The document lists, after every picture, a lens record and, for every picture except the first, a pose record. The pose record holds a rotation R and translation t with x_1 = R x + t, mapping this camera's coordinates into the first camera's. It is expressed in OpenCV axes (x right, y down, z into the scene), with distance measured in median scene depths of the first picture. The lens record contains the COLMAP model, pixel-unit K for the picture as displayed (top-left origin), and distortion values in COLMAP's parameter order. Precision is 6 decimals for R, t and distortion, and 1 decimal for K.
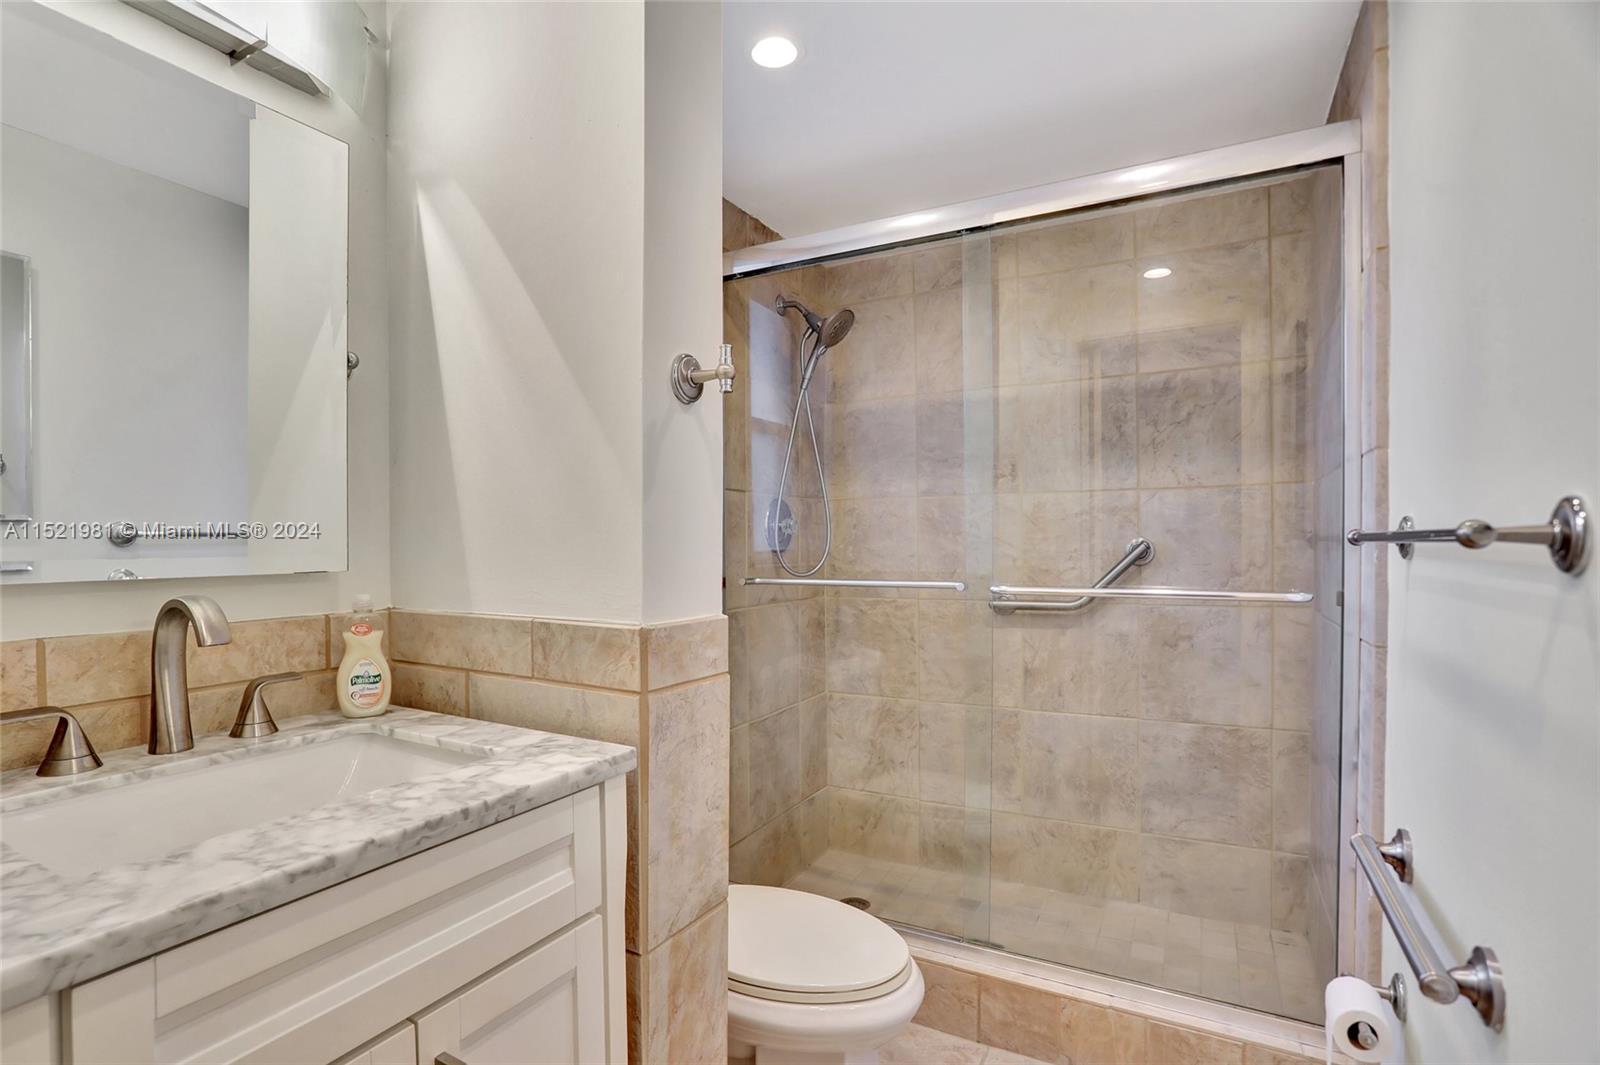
lens RADIAL K [[799.3, 0, 762.3], [0, 799.3, 531.5], [0, 0, 1]] dist [-0.068444, 0.025276]
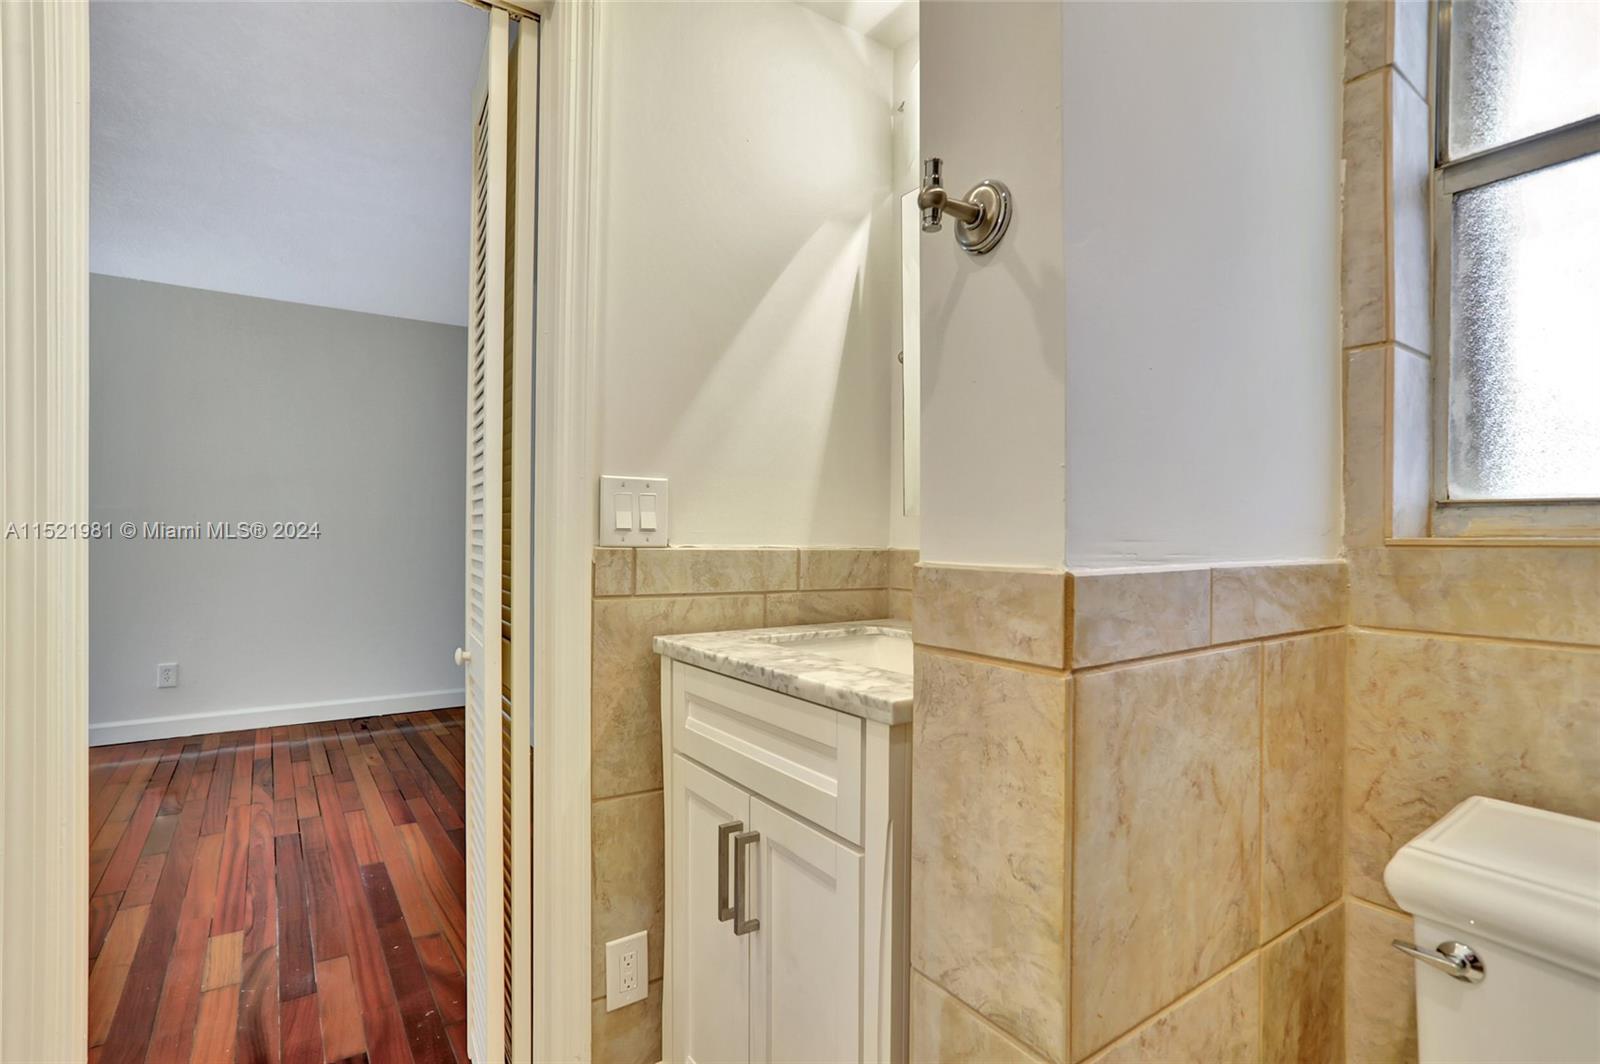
lens RADIAL K [[799.3, 0, 762.3], [0, 799.3, 531.0], [0, 0, 1]] dist [-0.068444, 0.025276]
pose [[-0.490204, -0.016740, -0.871447, 0.623834], [0.000055, 0.999815, -0.019236, 0.098884], [0.871608, -0.009478, -0.490112, 1.226980]]
